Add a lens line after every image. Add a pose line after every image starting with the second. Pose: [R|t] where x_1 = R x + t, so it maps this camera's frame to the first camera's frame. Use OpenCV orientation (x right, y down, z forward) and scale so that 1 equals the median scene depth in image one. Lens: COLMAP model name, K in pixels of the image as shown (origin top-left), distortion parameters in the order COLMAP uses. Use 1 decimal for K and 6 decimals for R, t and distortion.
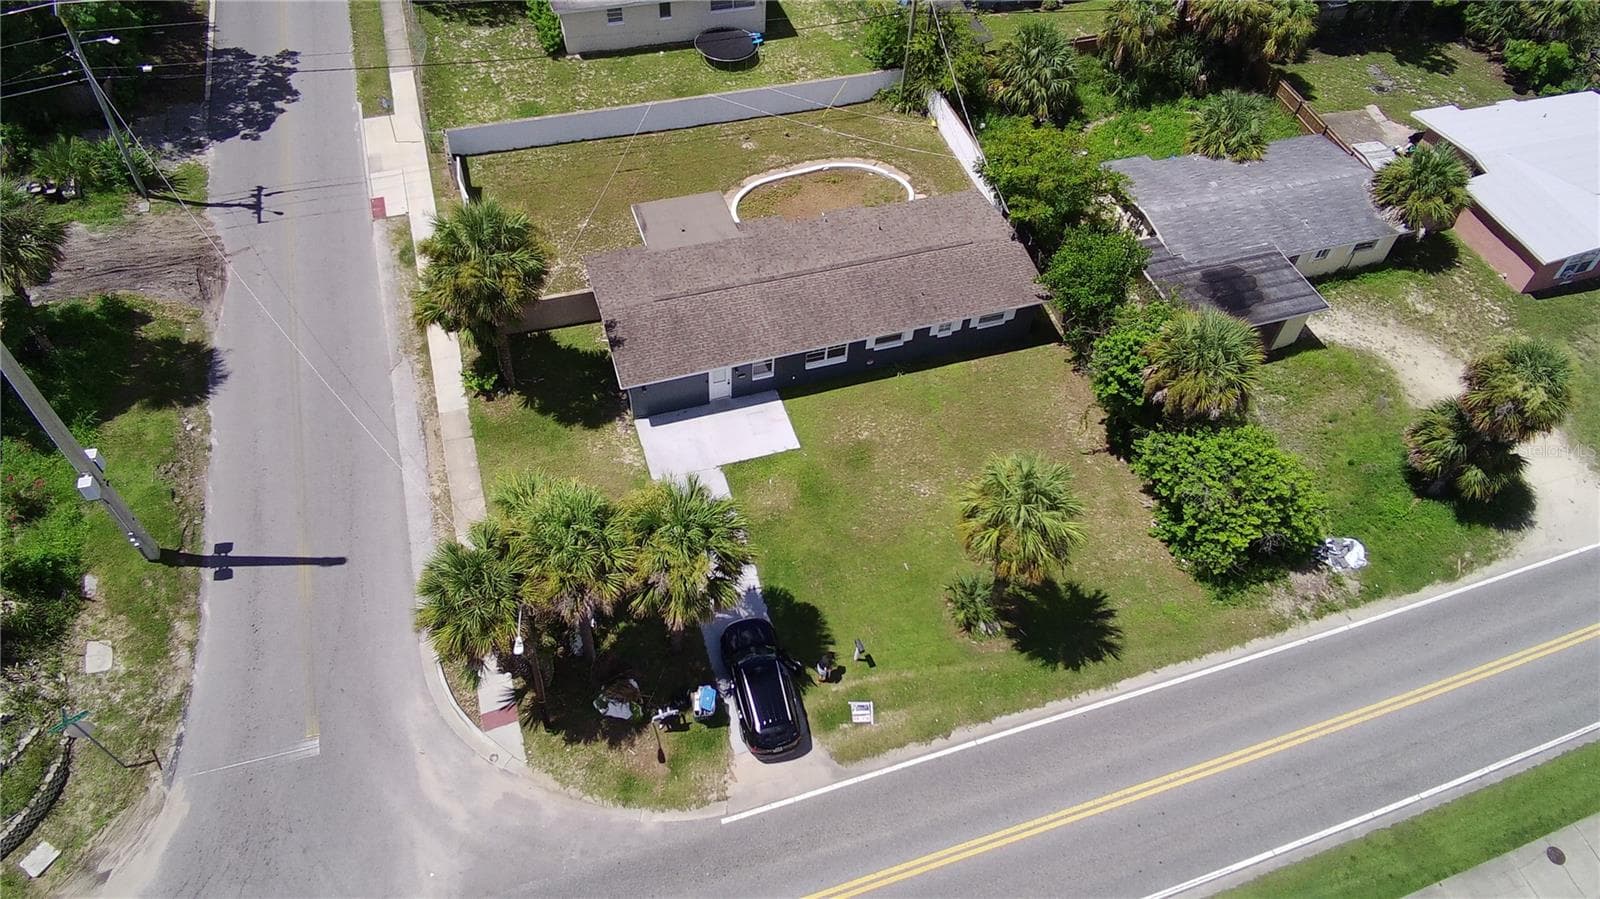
lens RADIAL K [[1060.9, 0, 801.7], [0, 1060.9, 441.4], [0, 0, 1]] dist [0.046940, -0.109573]
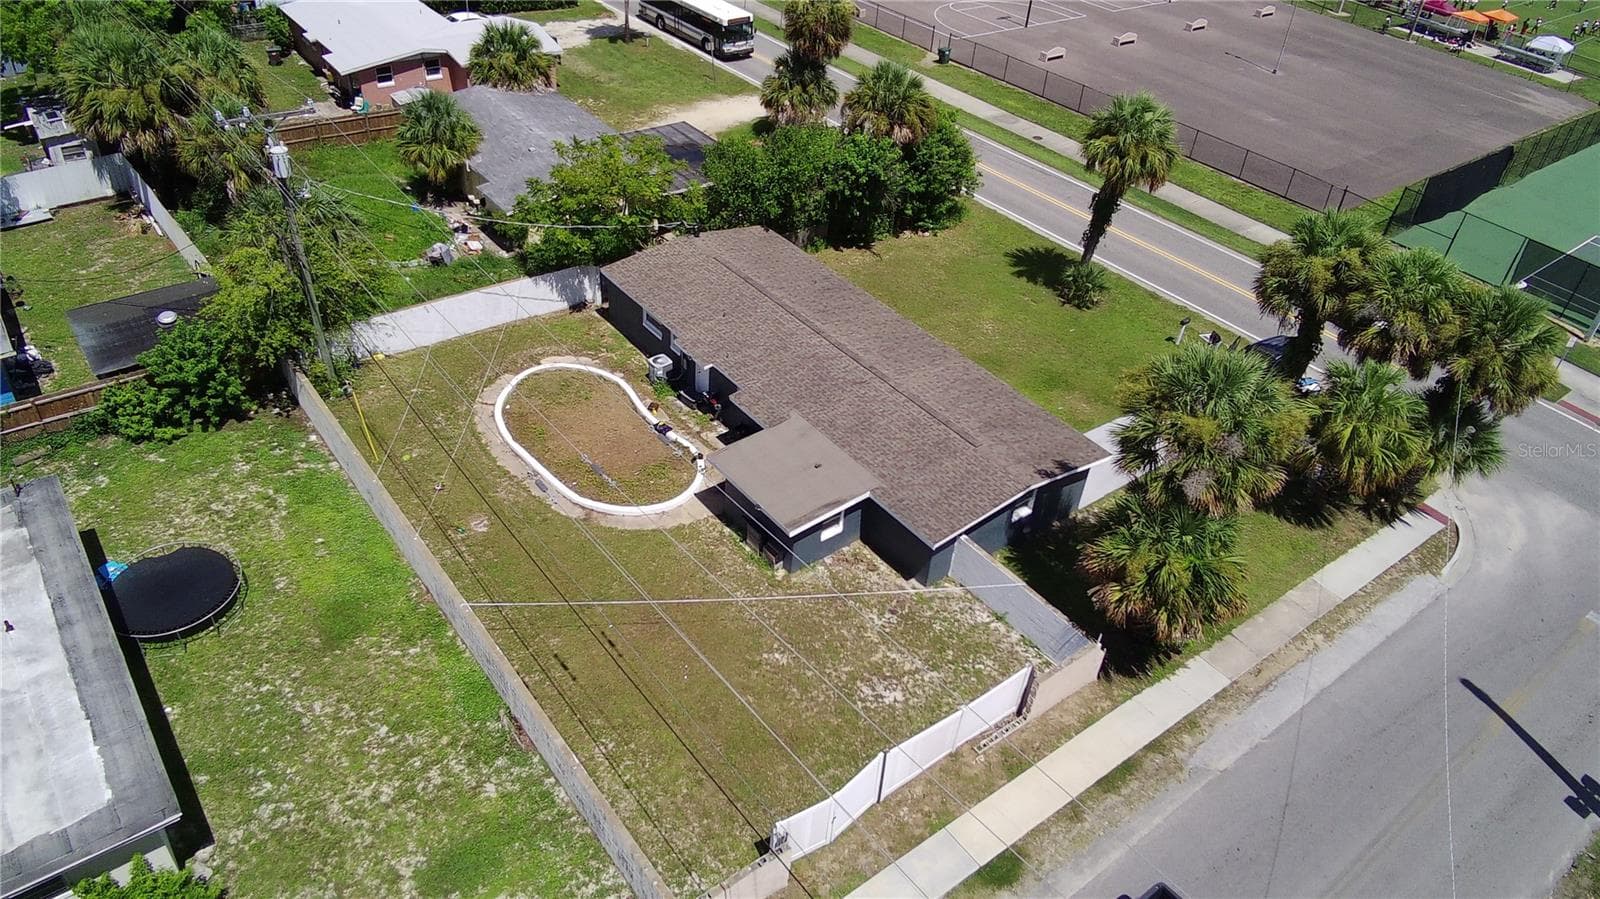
lens RADIAL K [[1060.9, 0, 801.7], [0, 1060.9, 441.4], [0, 0, 1]] dist [0.046940, -0.109573]
pose [[-0.336173, -0.625864, 0.703762, -0.583063], [0.664082, 0.372344, 0.648349, -0.658627], [-0.667820, 0.685313, 0.290453, 0.803403]]
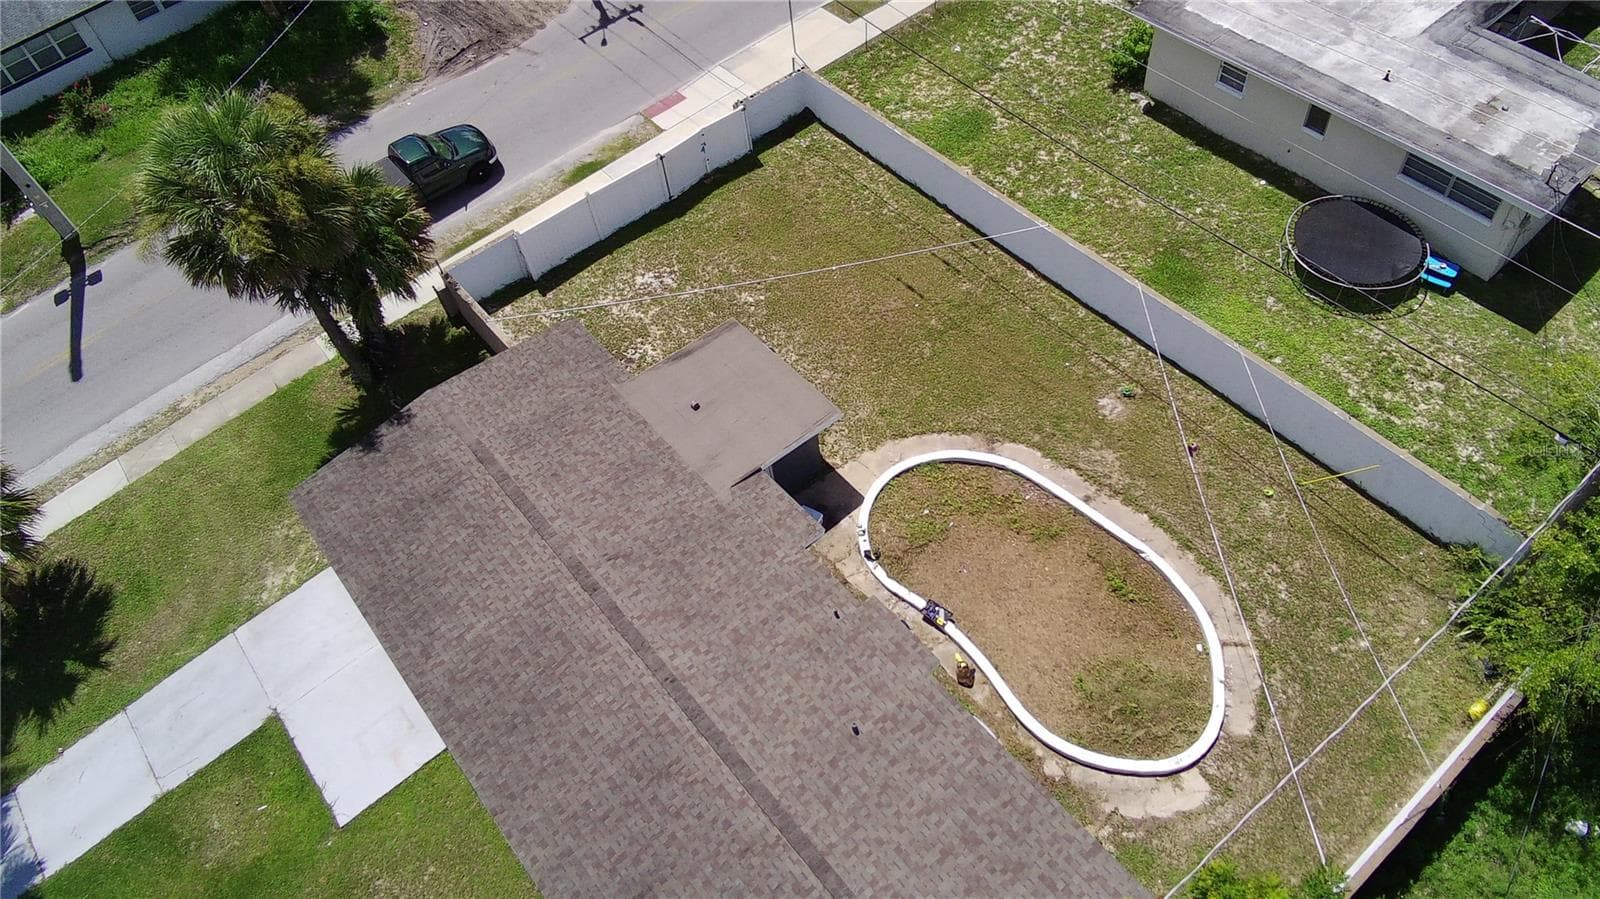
lens RADIAL K [[1060.9, 0, 801.7], [0, 1060.9, 441.4], [0, 0, 1]] dist [0.046940, -0.109573]
pose [[0.359912, 0.694670, -0.622814, 0.249787], [-0.647911, 0.666427, 0.368899, -0.419405], [0.671323, 0.270757, 0.689939, 0.679991]]
